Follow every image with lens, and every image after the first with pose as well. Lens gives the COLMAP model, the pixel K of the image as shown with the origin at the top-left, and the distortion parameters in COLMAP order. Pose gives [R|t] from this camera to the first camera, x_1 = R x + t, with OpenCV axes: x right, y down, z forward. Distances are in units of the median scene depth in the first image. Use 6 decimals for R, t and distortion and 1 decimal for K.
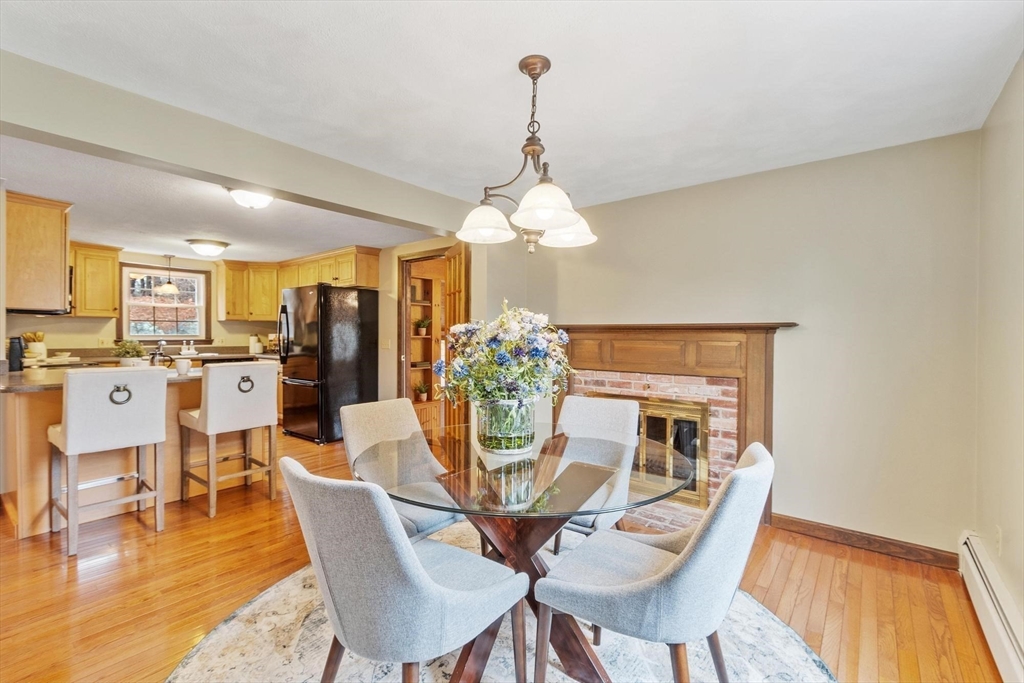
lens RADIAL K [[459.7, 0, 509.8], [0, 459.7, 342.4], [0, 0, 1]] dist [0.012608, -0.003071]
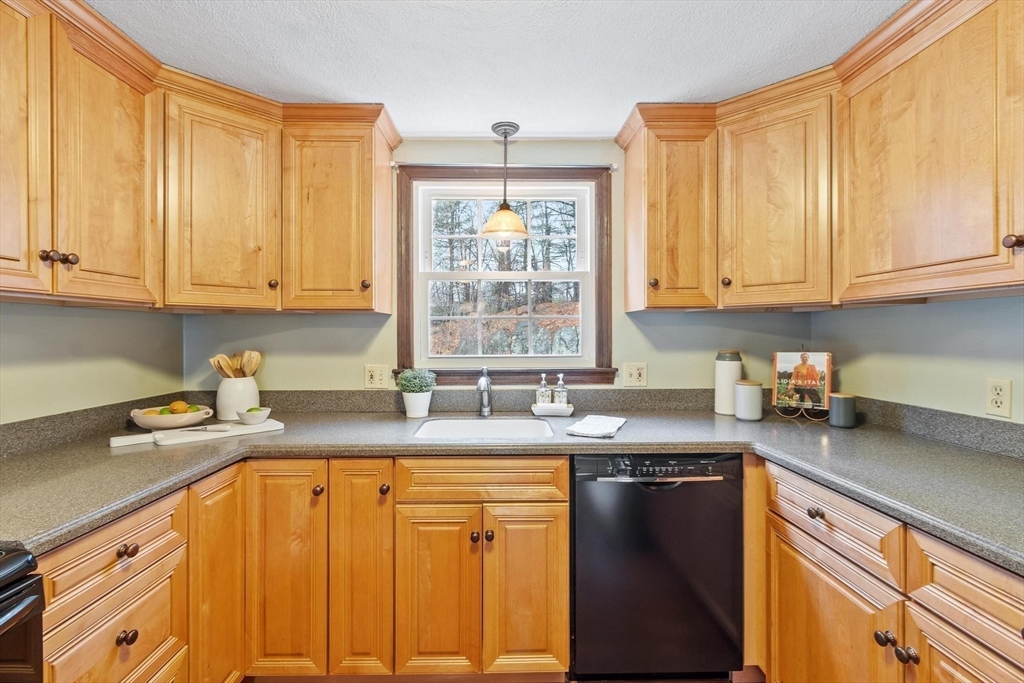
lens RADIAL K [[459.7, 0, 510.8], [0, 459.7, 335.6], [0, 0, 1]] dist [0.012608, -0.003071]
pose [[0.650601, -0.007496, -0.759383, -0.443989], [-0.006067, 0.999868, -0.015068, -0.025542], [0.759396, 0.014410, 0.650469, 0.735178]]
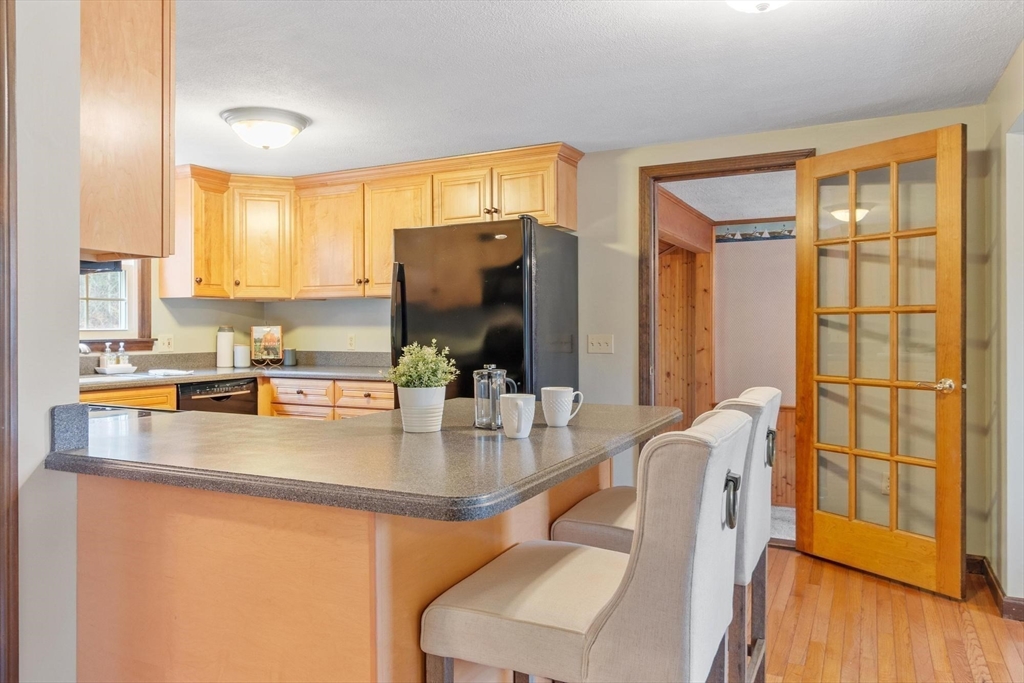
lens RADIAL K [[723.0, 0, 505.6], [0, 723.0, 331.2], [0, 0, 1]] dist [0.011114, -0.001346]
pose [[0.977411, -0.008217, 0.211186, -0.462592], [0.010931, 0.999872, -0.011685, -0.001763], [-0.211063, 0.013729, 0.977376, 0.223425]]
